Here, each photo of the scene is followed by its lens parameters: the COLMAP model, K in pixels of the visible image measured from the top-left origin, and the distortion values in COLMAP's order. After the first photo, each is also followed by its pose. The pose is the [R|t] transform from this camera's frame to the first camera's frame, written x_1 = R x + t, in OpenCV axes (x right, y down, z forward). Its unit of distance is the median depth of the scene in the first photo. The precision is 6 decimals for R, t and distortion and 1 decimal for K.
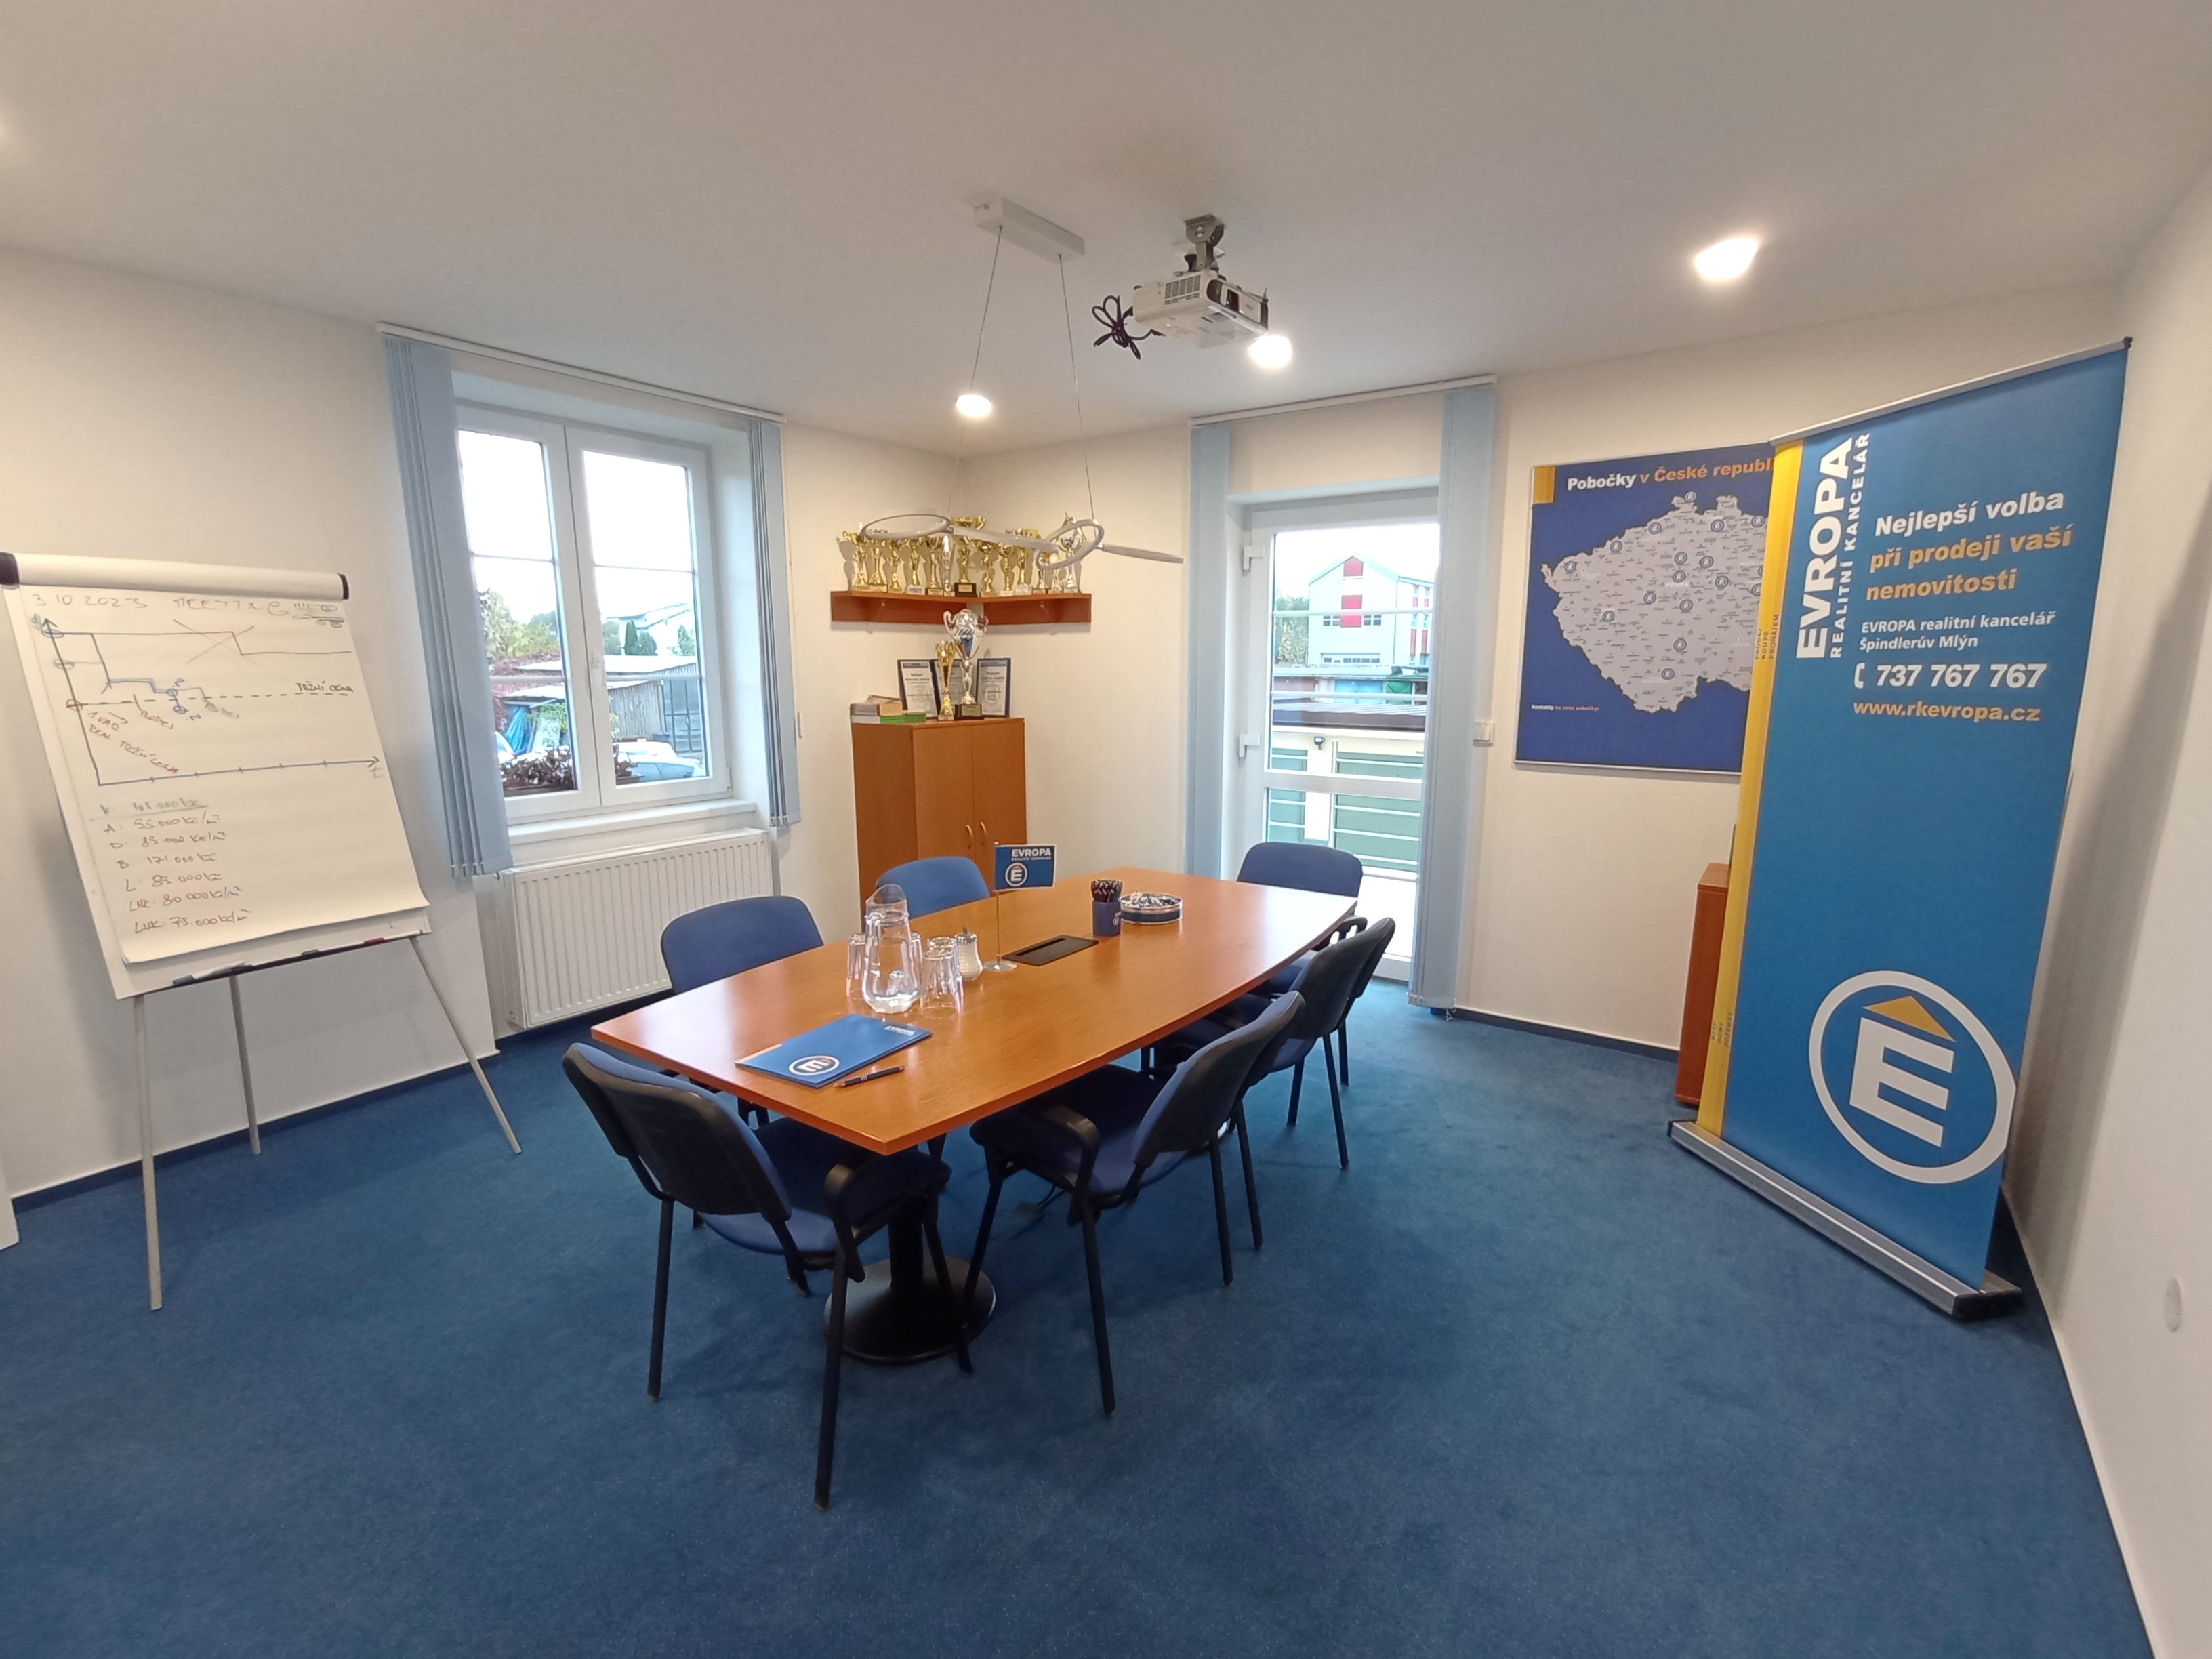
lens RADIAL K [[949.5, 0, 1147.3], [0, 949.5, 835.0], [0, 0, 1]] dist [-0.031746, 0.009526]
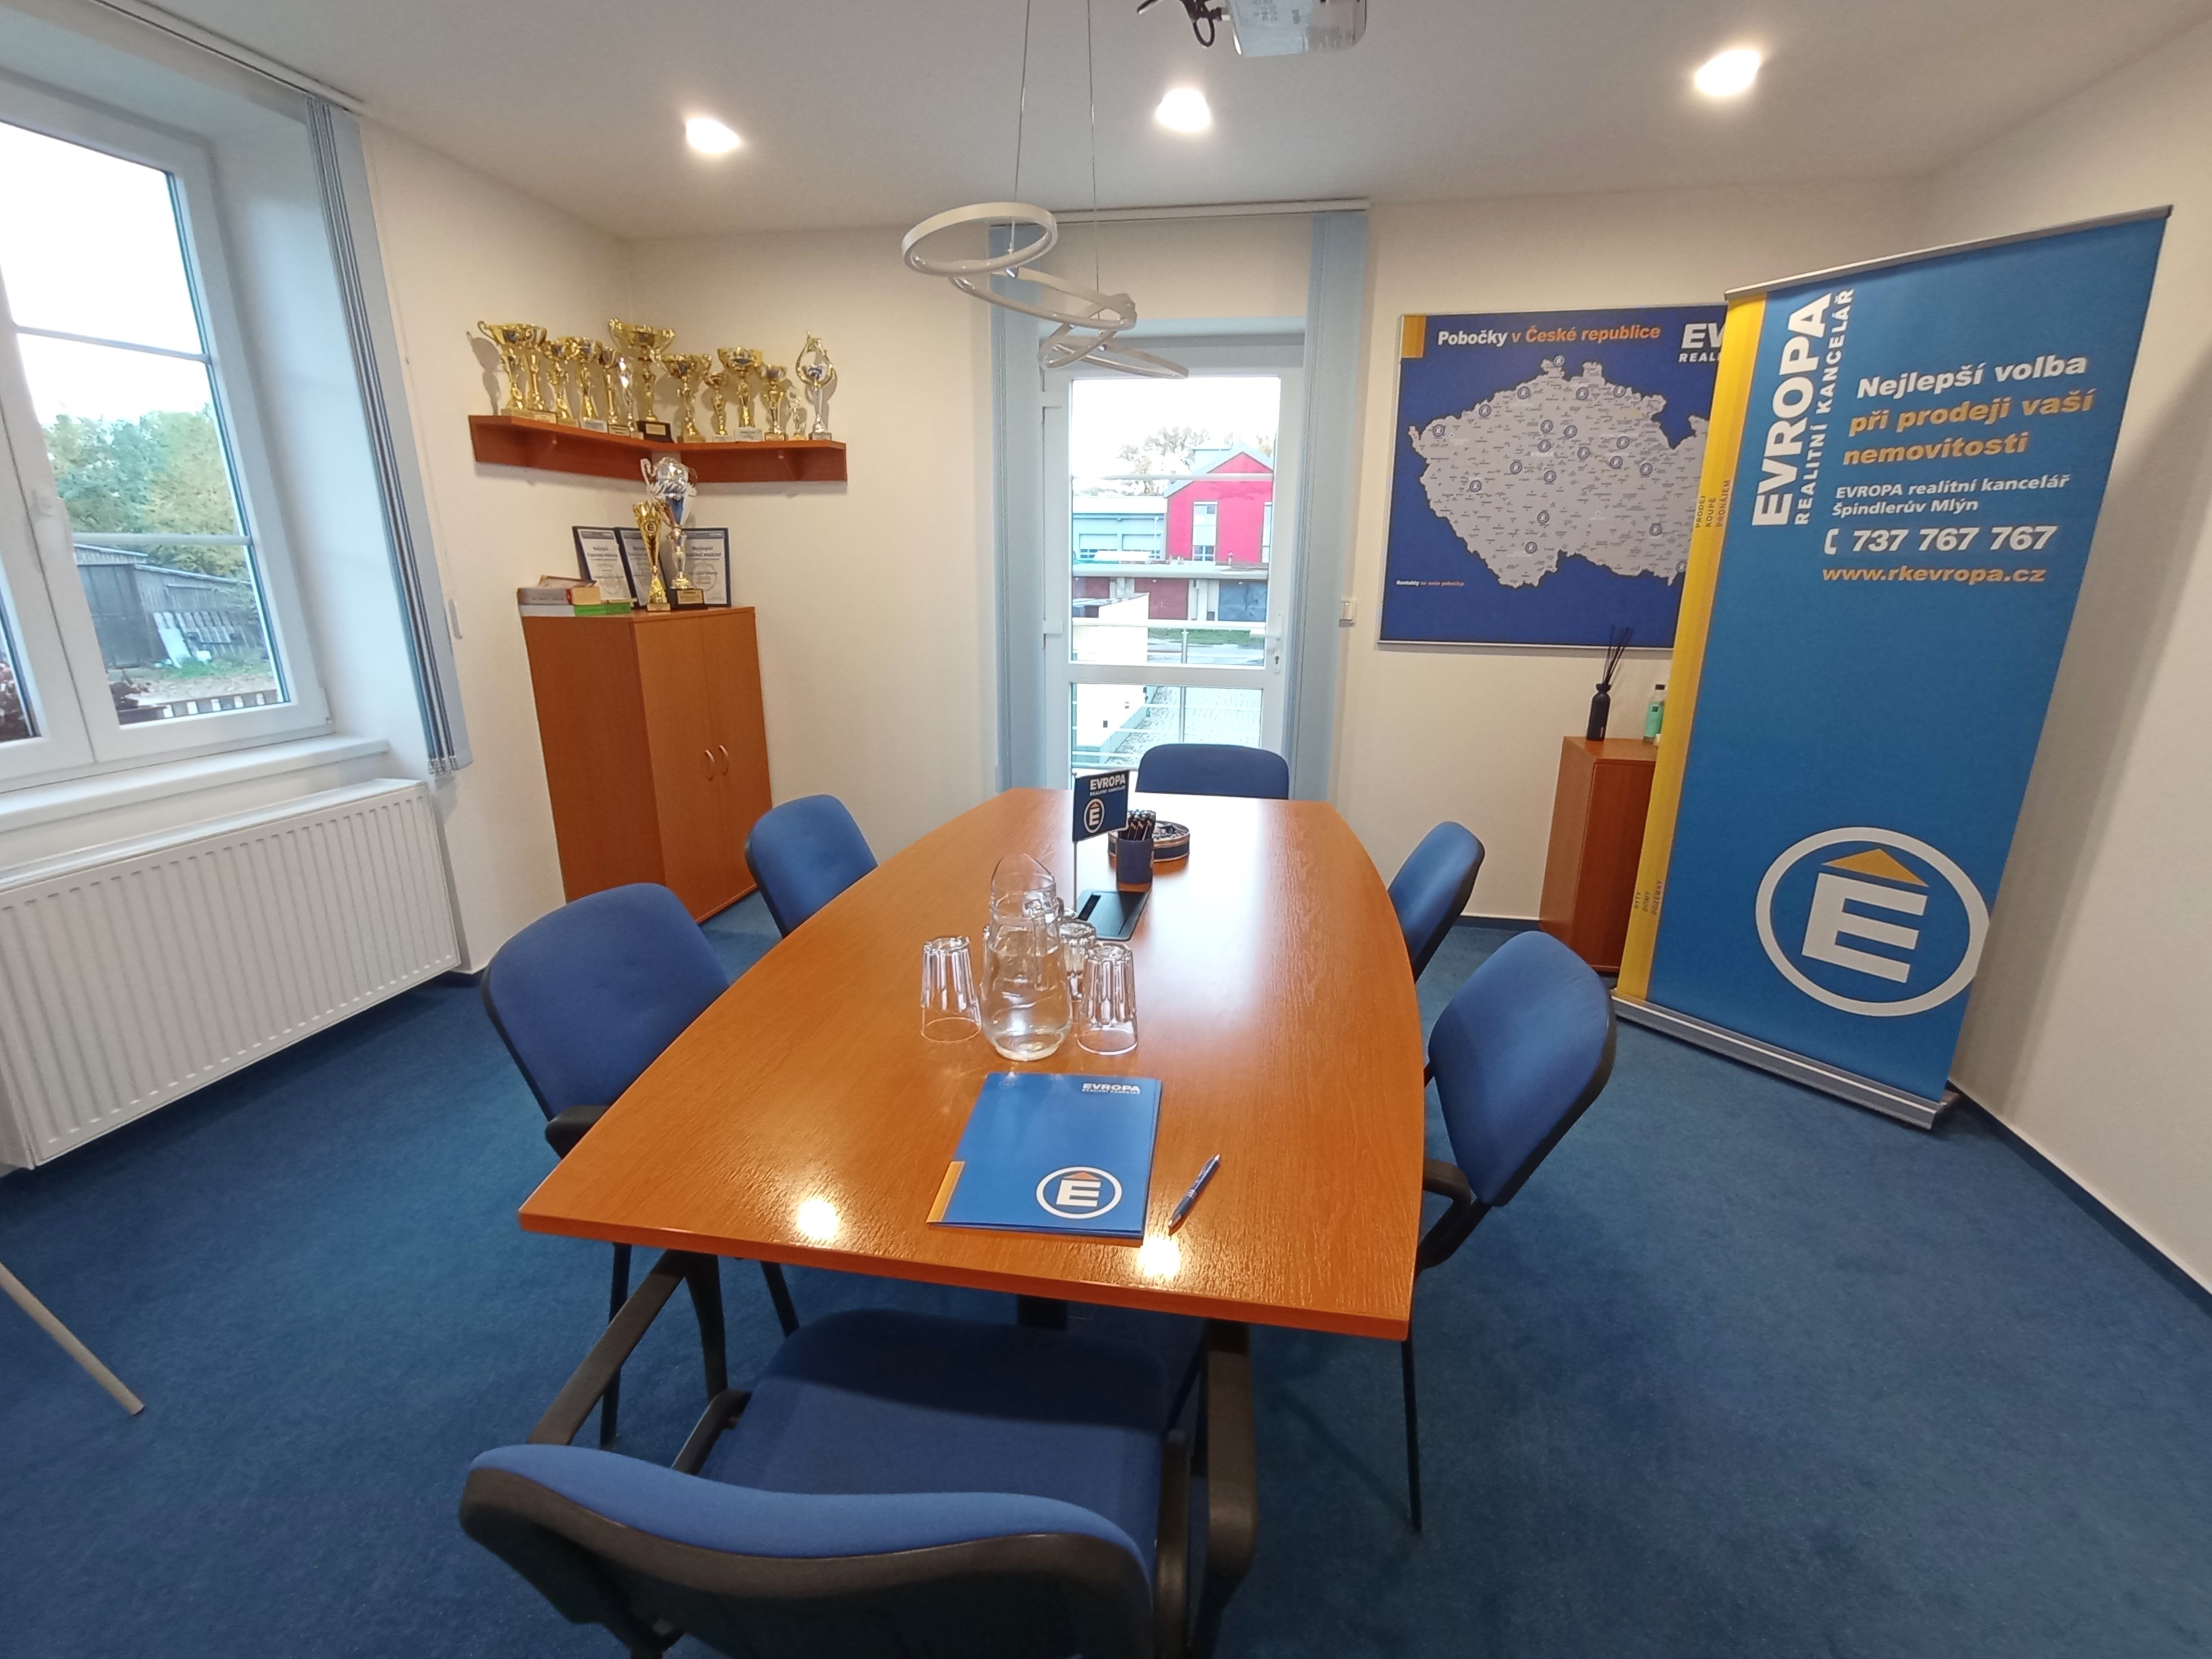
lens RADIAL K [[949.5, 0, 1147.3], [0, 949.5, 835.0], [0, 0, 1]] dist [-0.031746, 0.009526]
pose [[0.915986, -0.104457, 0.387374, -0.252784], [0.063047, 0.990993, 0.118145, -0.015581], [-0.396226, -0.083797, 0.914321, 0.248992]]
